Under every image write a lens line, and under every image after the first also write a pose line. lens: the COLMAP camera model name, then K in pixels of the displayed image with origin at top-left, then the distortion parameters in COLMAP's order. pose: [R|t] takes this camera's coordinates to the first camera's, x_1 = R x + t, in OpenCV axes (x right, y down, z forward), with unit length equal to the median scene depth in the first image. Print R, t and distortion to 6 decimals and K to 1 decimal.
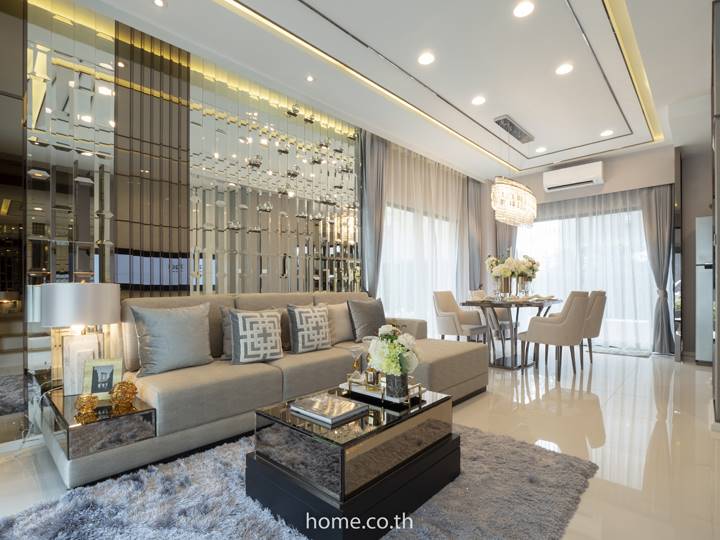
lens RADIAL K [[359.8, 0, 362.8], [0, 359.8, 279.5], [0, 0, 1]] dist [-0.012637, 0.000383]
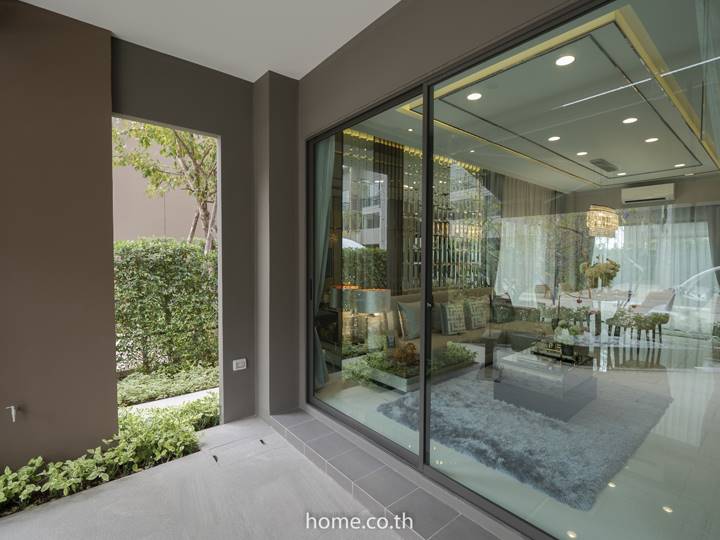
lens RADIAL K [[353.2, 0, 362.6], [0, 353.2, 259.6], [0, 0, 1]] dist [-0.011539, 0.000111]
pose [[0.993303, 0.014301, -0.114647, -0.286080], [-0.011392, 0.999597, 0.025994, -0.086318], [0.114972, -0.024514, 0.993066, -0.370537]]
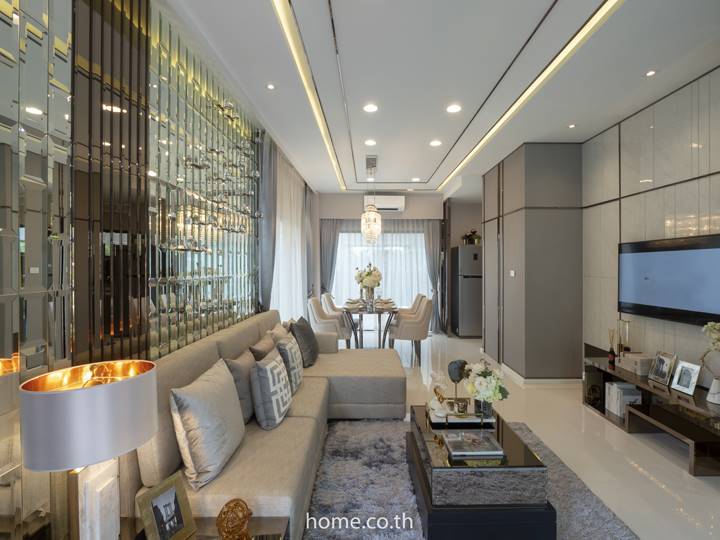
lens RADIAL K [[353.2, 0, 362.6], [0, 353.2, 259.6], [0, 0, 1]] dist [-0.011539, 0.000111]
pose [[0.733013, 0.019027, 0.679948, -0.386045], [-0.019165, 0.999790, -0.007317, -0.079214], [-0.679945, -0.007668, 0.733223, 0.127054]]
